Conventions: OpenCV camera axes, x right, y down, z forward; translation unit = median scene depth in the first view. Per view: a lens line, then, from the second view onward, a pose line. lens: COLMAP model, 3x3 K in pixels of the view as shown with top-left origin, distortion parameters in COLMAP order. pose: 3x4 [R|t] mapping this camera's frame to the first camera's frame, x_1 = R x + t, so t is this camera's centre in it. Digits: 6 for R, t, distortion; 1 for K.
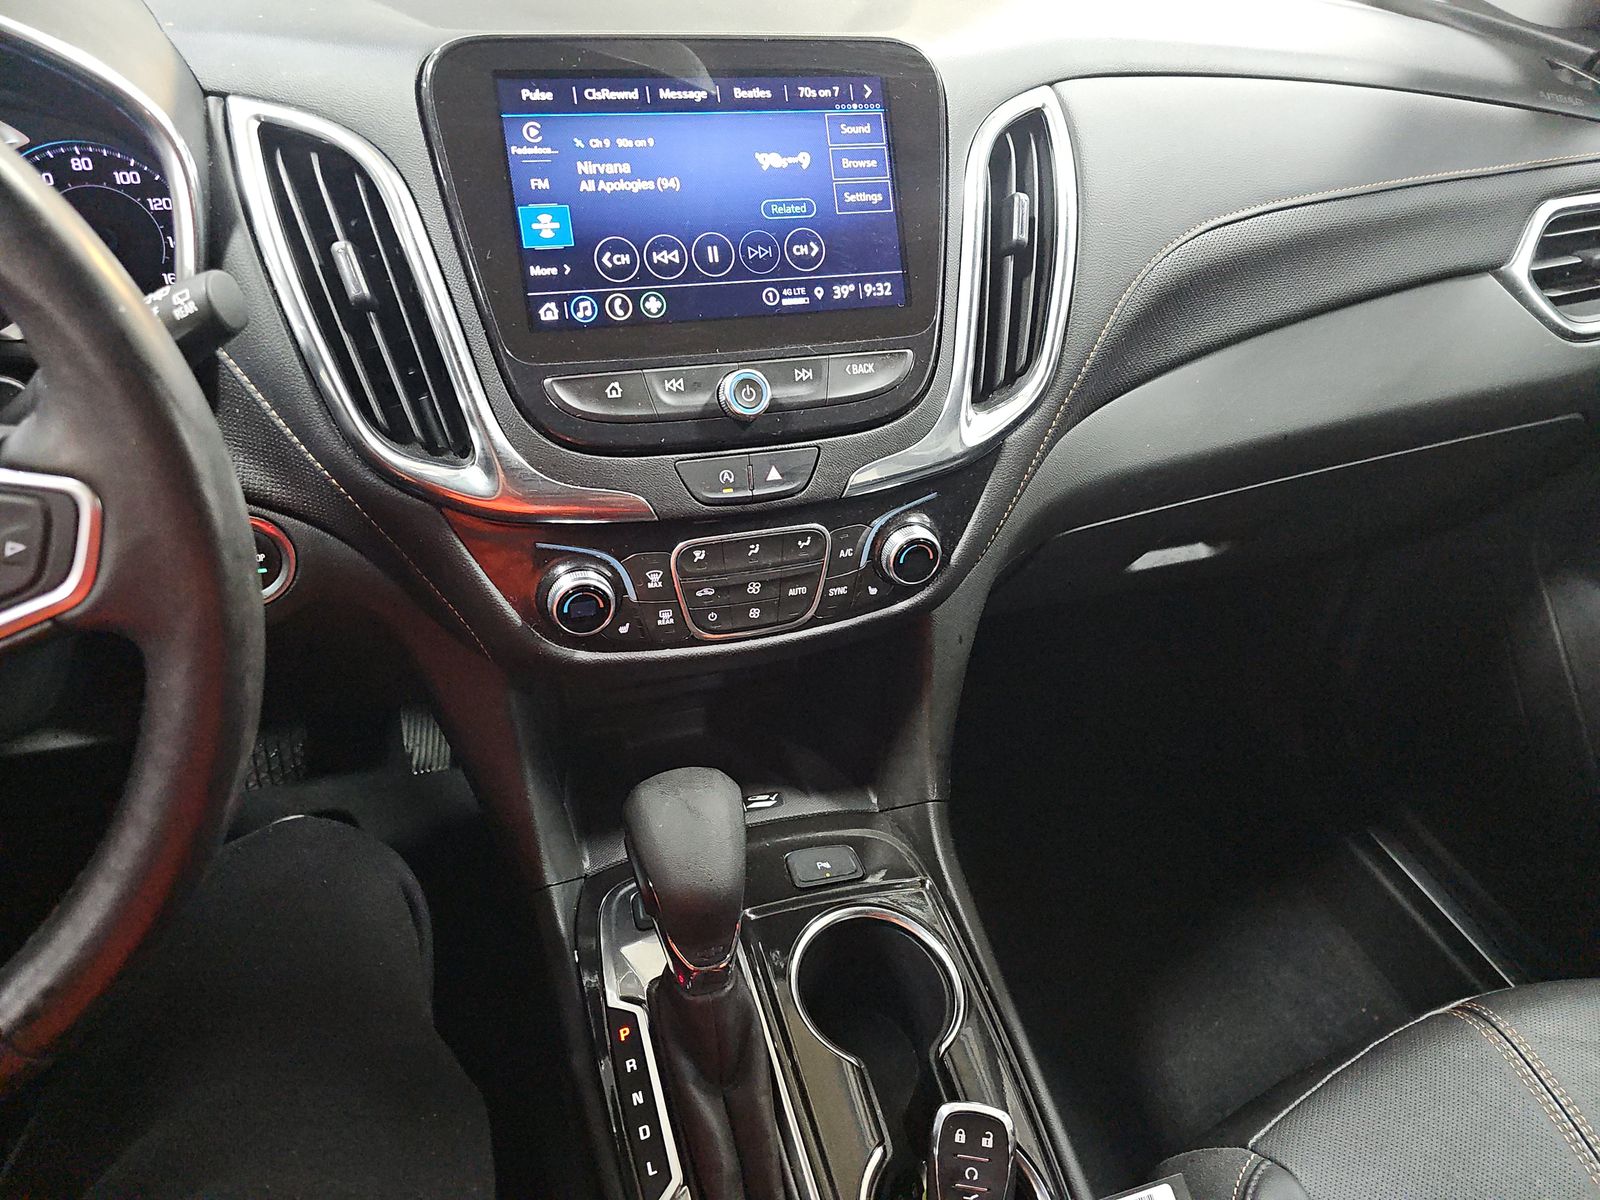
lens RADIAL K [[1061.2, 0, 800.0], [0, 1061.2, 600.0], [0, 0, 1]] dist [0.003082, -0.042565]
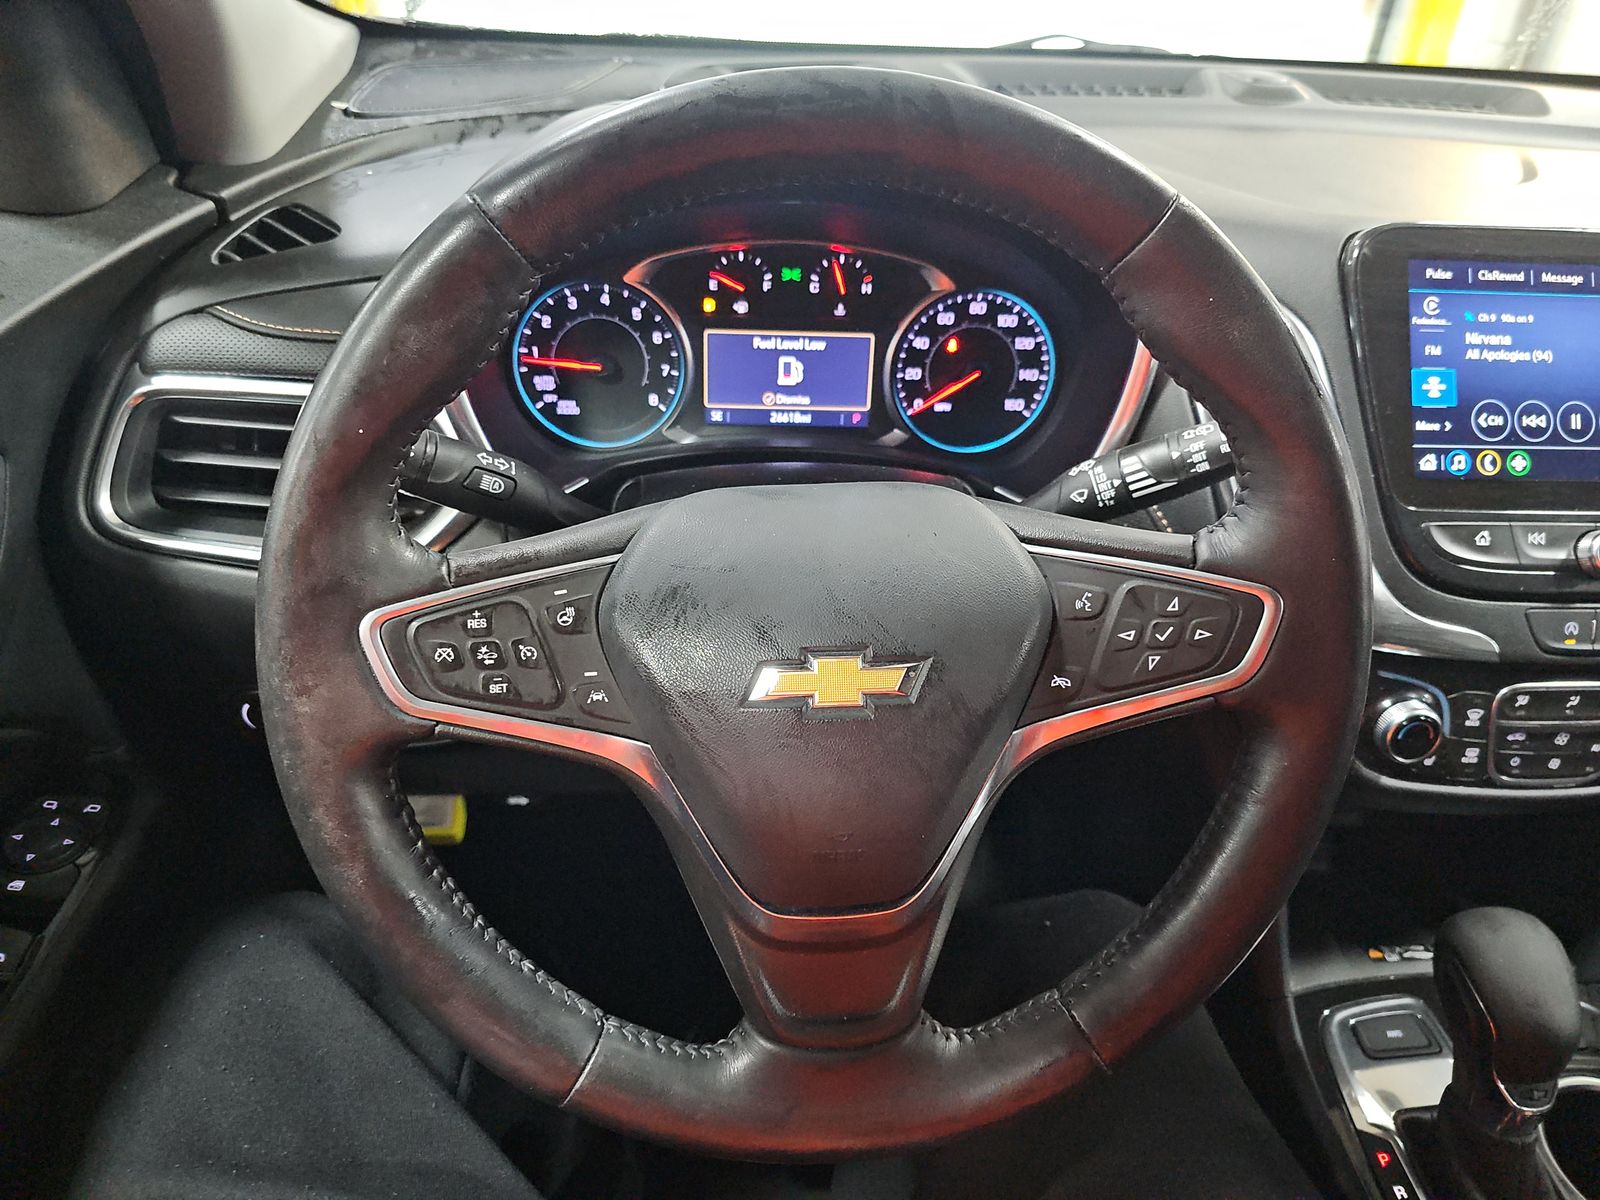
lens RADIAL K [[1061.2, 0, 800.0], [0, 1061.2, 600.0], [0, 0, 1]] dist [0.003082, -0.042565]
pose [[0.958280, 0.108031, -0.264631, -0.545753], [-0.138969, 0.985125, -0.101072, 0.067542], [0.249775, 0.133631, 0.959039, -0.186392]]
